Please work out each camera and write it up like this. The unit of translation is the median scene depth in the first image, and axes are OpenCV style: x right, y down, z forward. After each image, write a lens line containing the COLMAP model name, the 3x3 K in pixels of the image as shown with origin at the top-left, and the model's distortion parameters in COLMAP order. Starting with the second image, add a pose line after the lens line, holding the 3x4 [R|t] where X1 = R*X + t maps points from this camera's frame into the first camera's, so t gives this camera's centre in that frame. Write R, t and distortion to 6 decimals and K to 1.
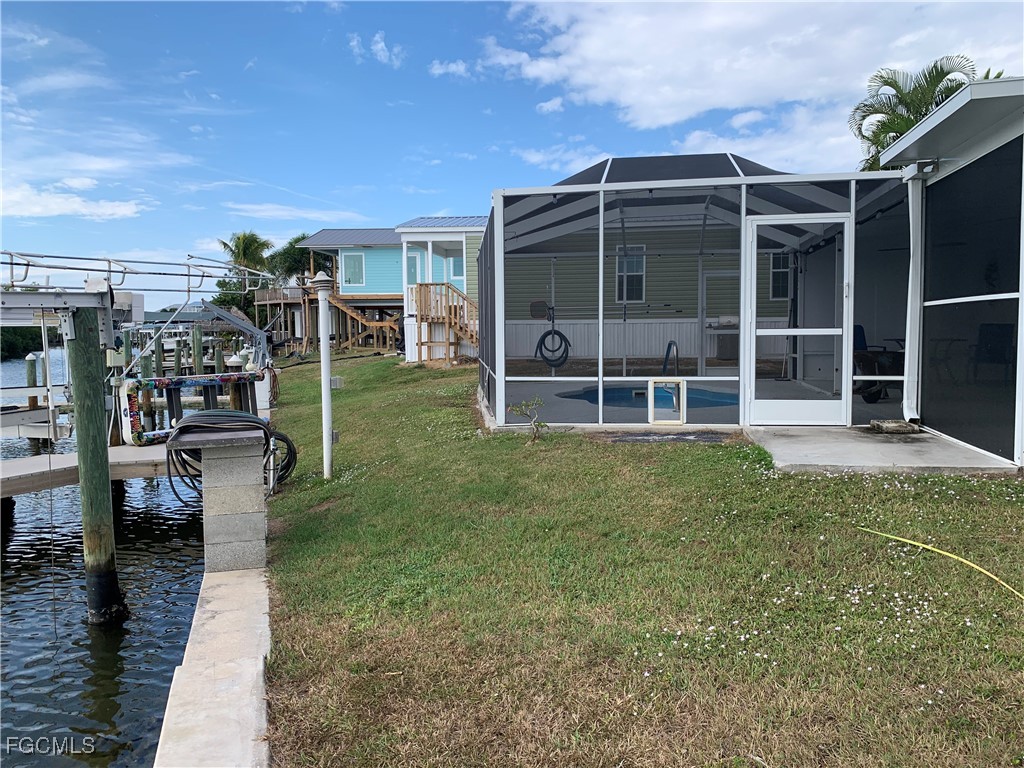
lens RADIAL K [[774.3, 0, 528.2], [0, 774.3, 385.2], [0, 0, 1]] dist [0.045578, -0.079961]
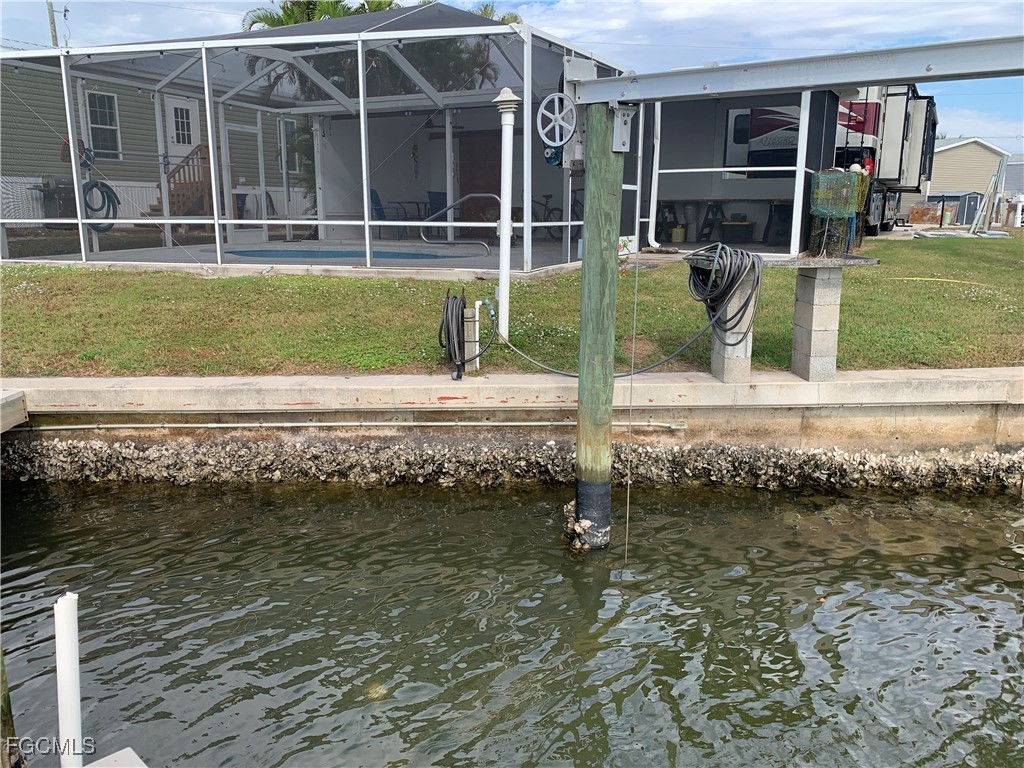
lens RADIAL K [[779.9, 0, 509.7], [0, 779.9, 376.9], [0, 0, 1]] dist [0.000280, -0.012465]
pose [[0.319946, -0.185185, 0.929162, -0.844590], [0.064952, 0.982692, 0.173488, 0.007814], [-0.945207, 0.004844, 0.326436, 0.581276]]
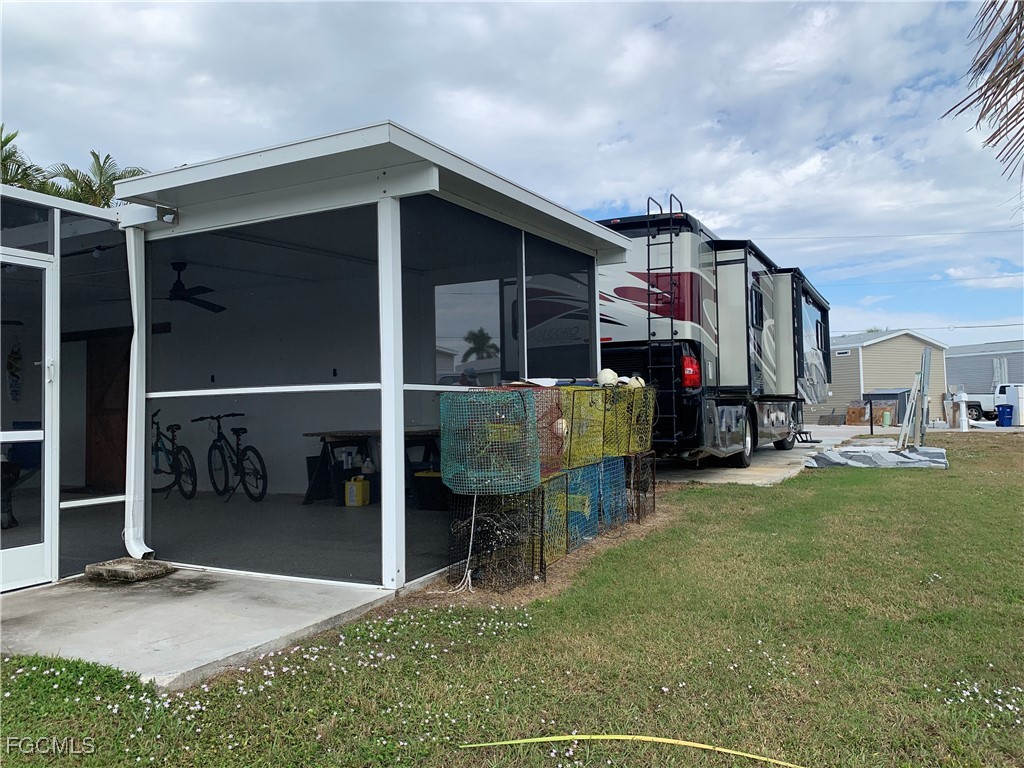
lens RADIAL K [[779.9, 0, 509.7], [0, 779.9, 376.9], [0, 0, 1]] dist [0.000280, -0.012465]
pose [[0.292294, 0.045352, 0.955252, -0.076680], [0.085498, 0.993636, -0.073336, -0.028232], [-0.952499, 0.103107, 0.286557, 0.344312]]
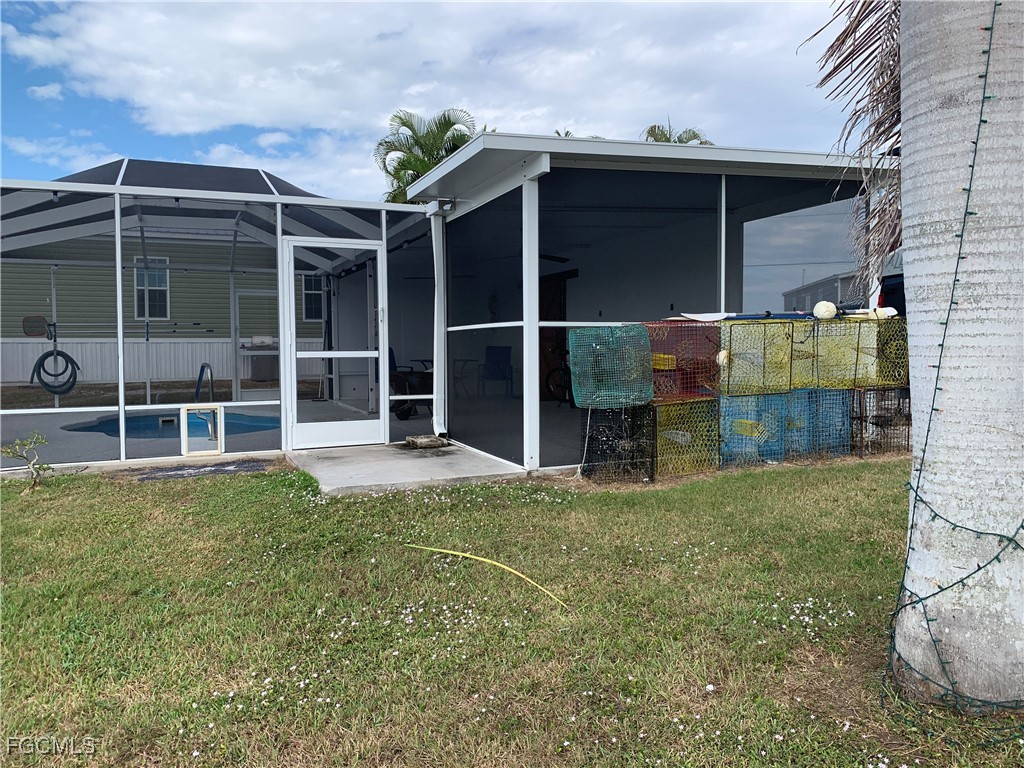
lens RADIAL K [[779.9, 0, 509.7], [0, 779.9, 376.9], [0, 0, 1]] dist [0.000280, -0.012465]
pose [[0.846357, -0.015763, 0.532382, -0.002061], [0.034927, 0.999053, -0.025945, -0.003876], [-0.531469, 0.040554, 0.846107, 0.021520]]
